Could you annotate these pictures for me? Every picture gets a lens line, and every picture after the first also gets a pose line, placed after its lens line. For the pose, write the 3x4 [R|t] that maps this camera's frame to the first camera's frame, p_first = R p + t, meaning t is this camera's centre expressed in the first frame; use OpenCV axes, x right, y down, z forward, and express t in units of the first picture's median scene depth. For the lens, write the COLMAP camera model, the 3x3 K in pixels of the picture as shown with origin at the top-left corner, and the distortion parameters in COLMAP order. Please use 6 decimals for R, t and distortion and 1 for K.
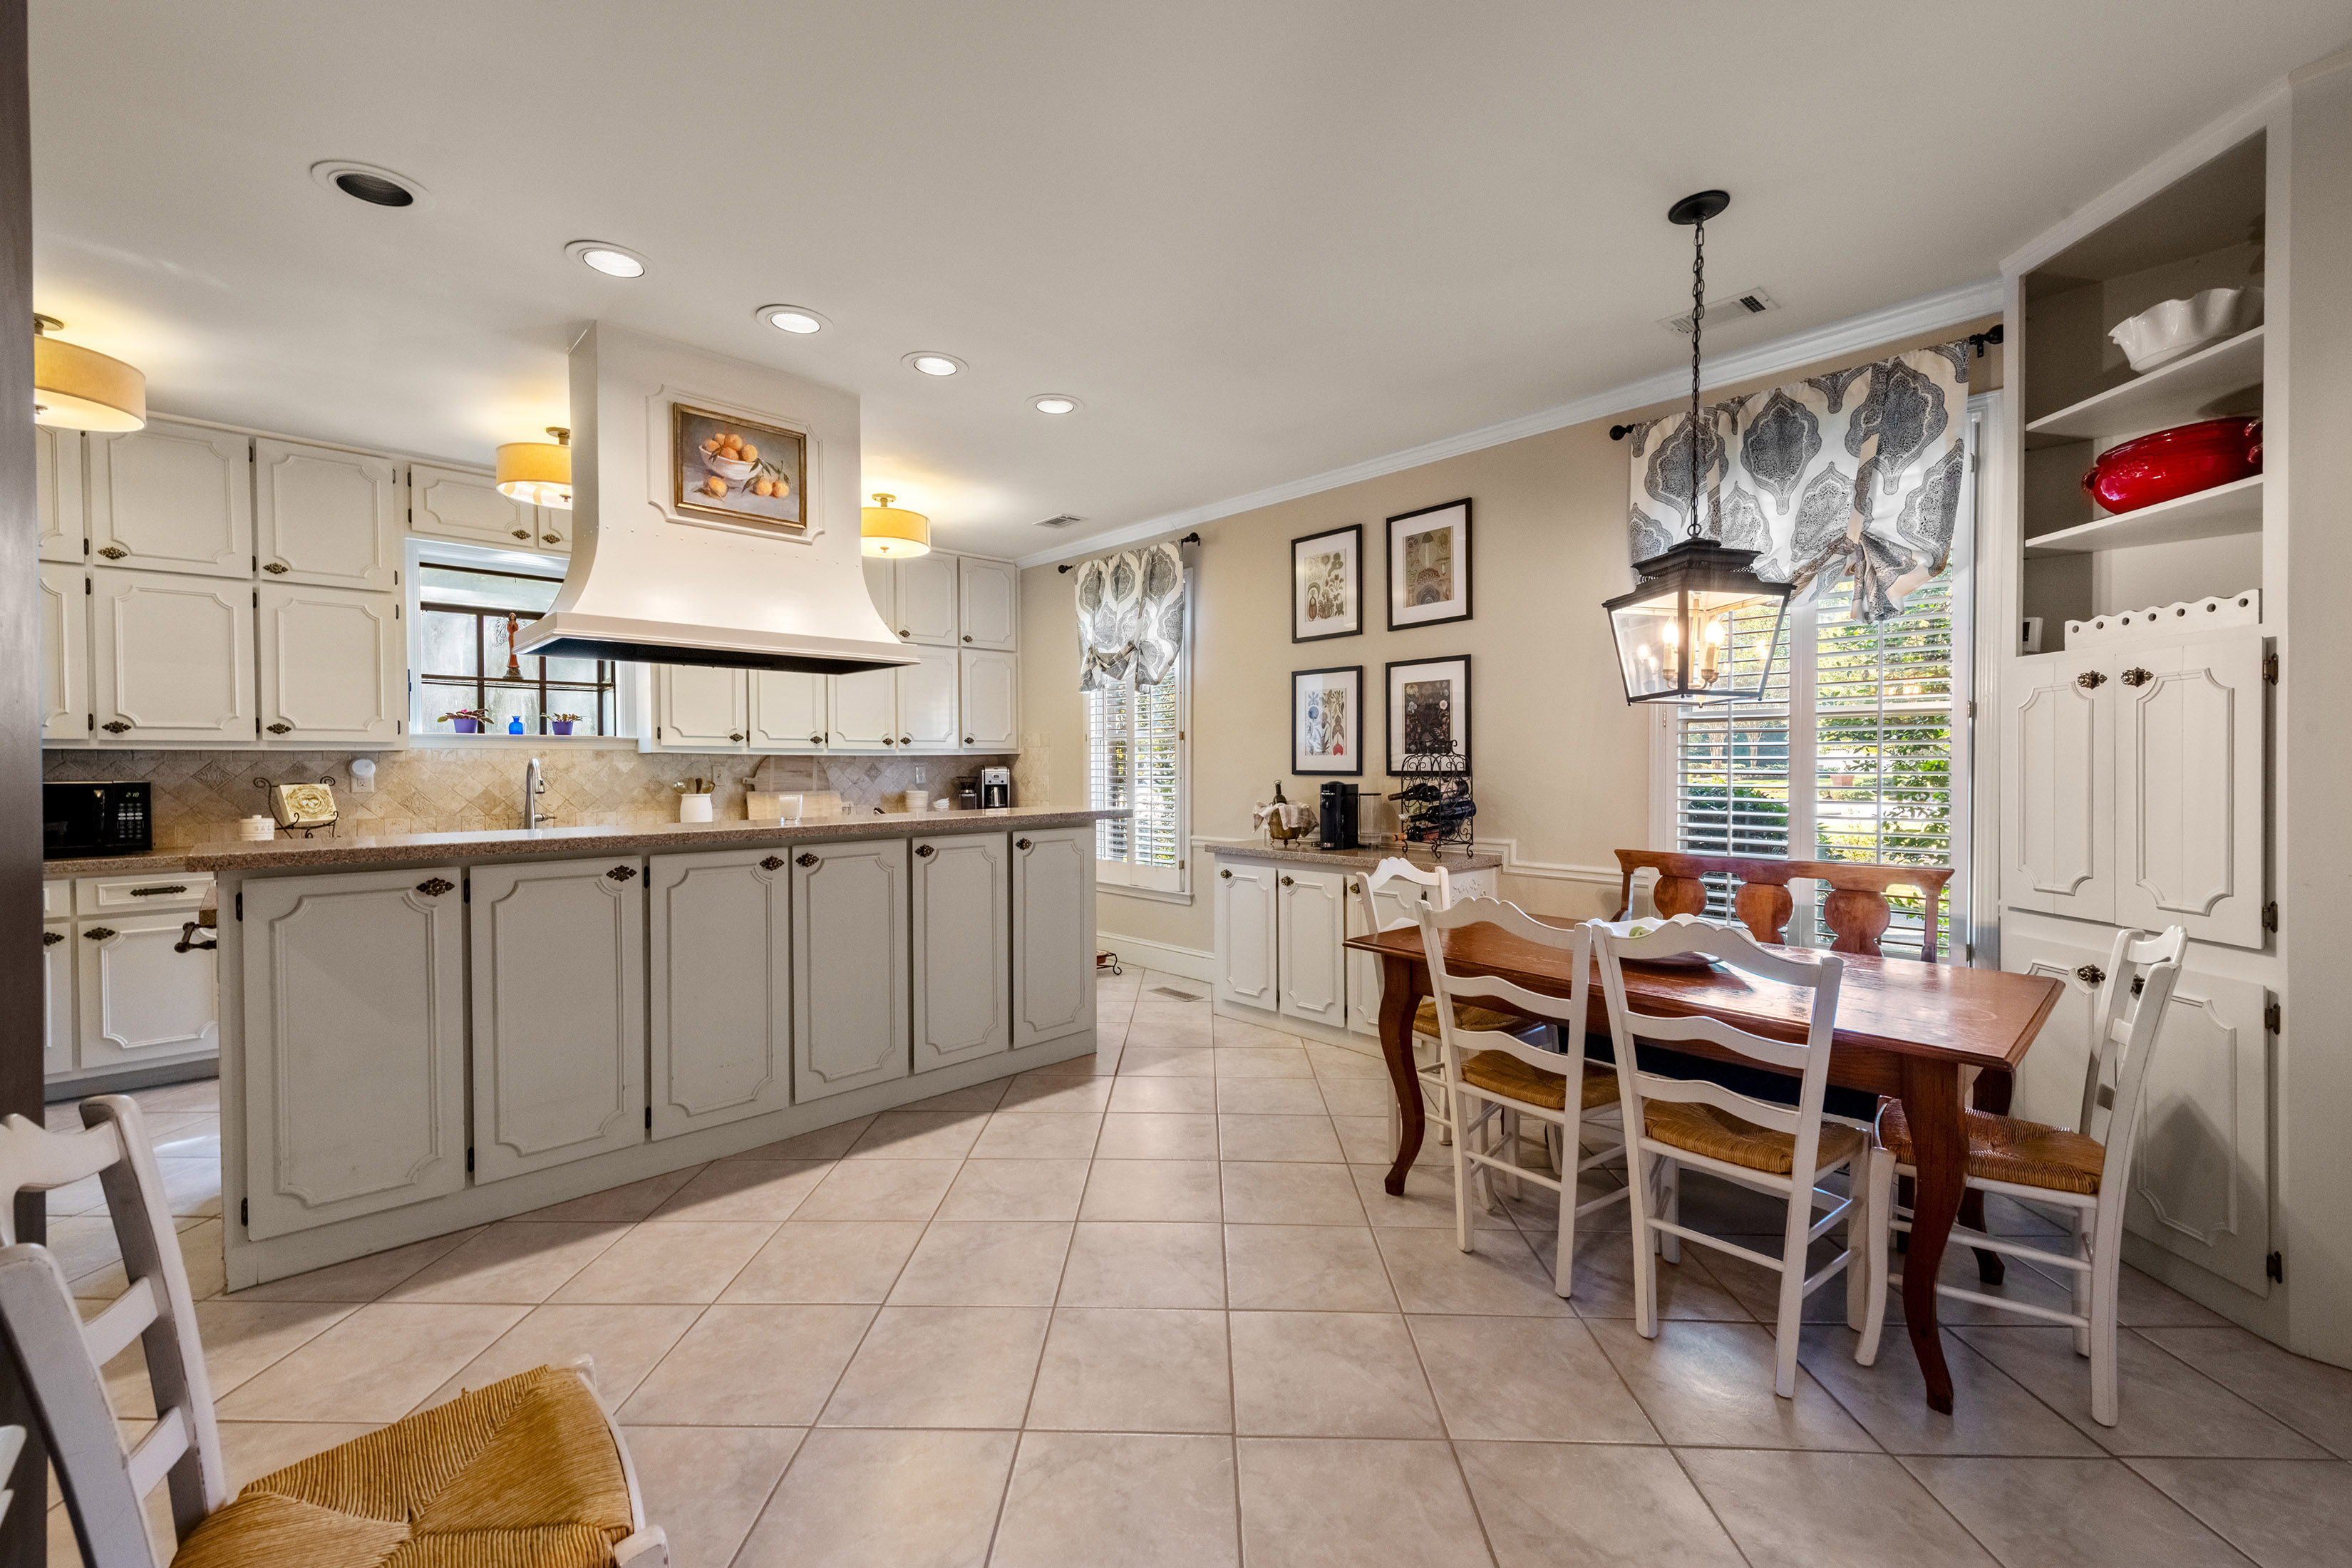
lens RADIAL K [[945.8, 0, 1170.3], [0, 945.8, 786.6], [0, 0, 1]] dist [0.011904, -0.003773]
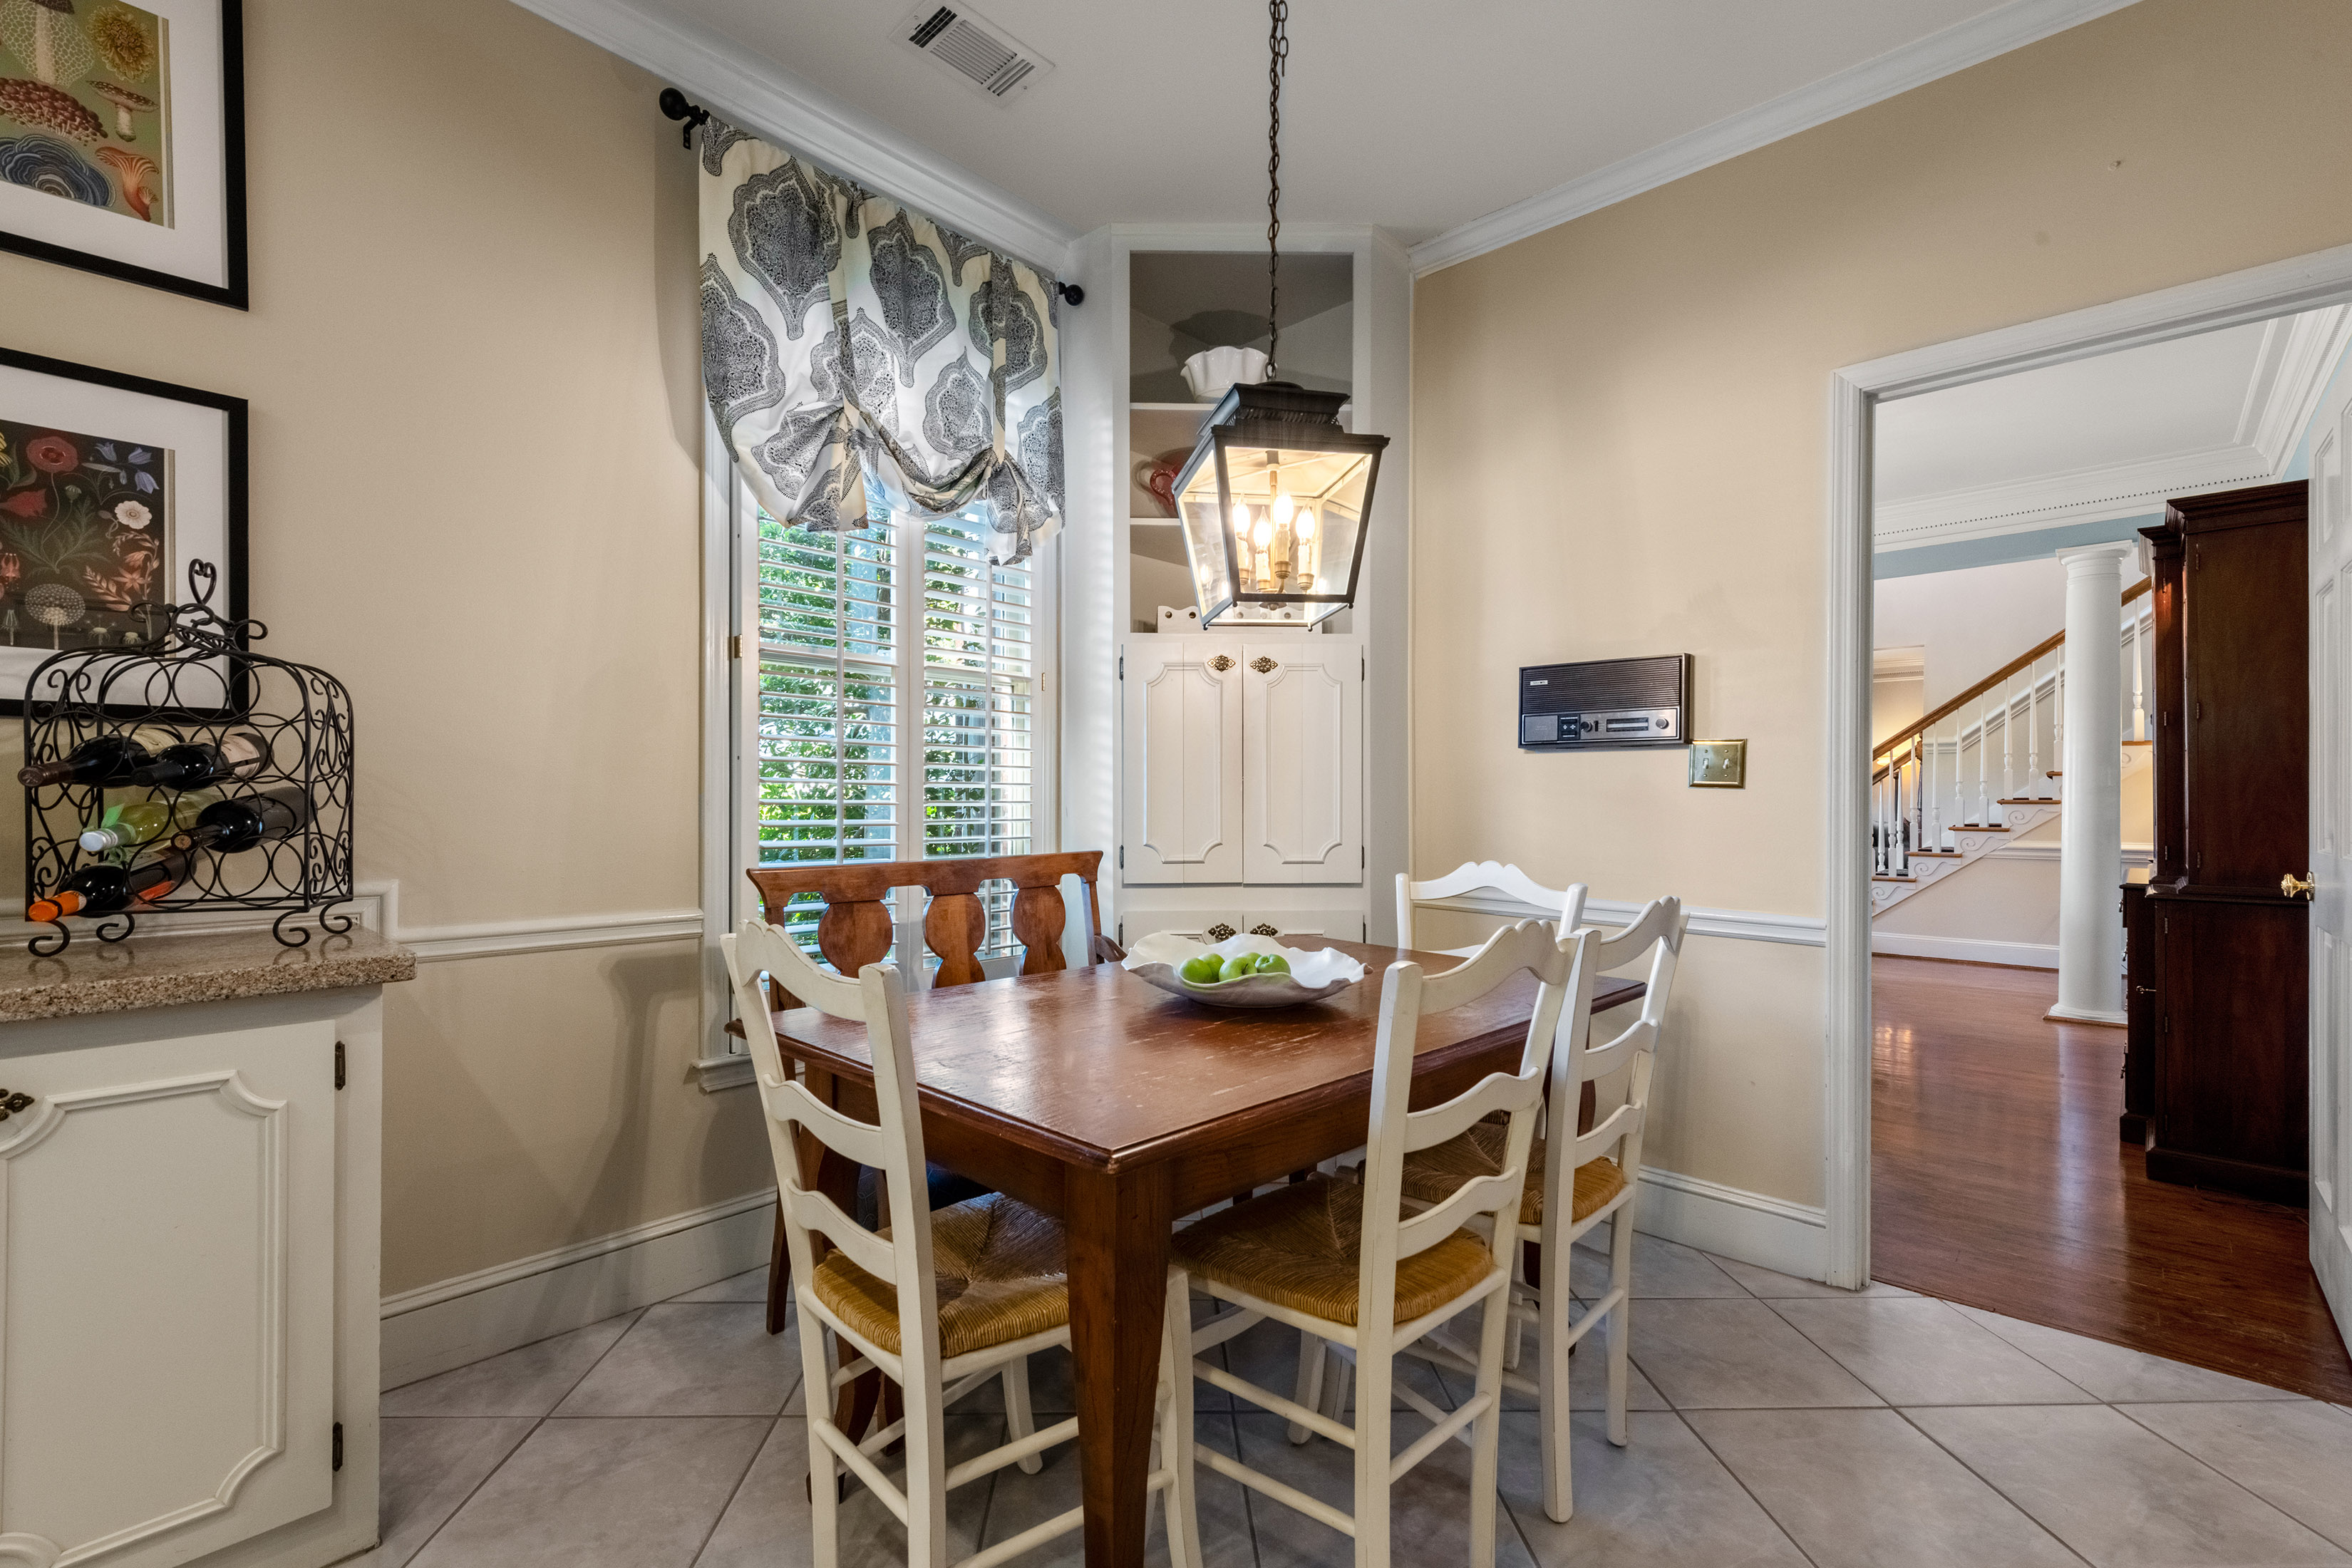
lens RADIAL K [[1015.6, 0, 1170.8], [0, 1015.6, 804.5], [0, 0, 1]] dist [0.002799, 0.000399]
pose [[-0.067339, -0.003029, 0.997726, -0.109117], [0.019074, 0.999809, 0.004323, 0.024963], [-0.997548, 0.019321, -0.067269, 0.646780]]
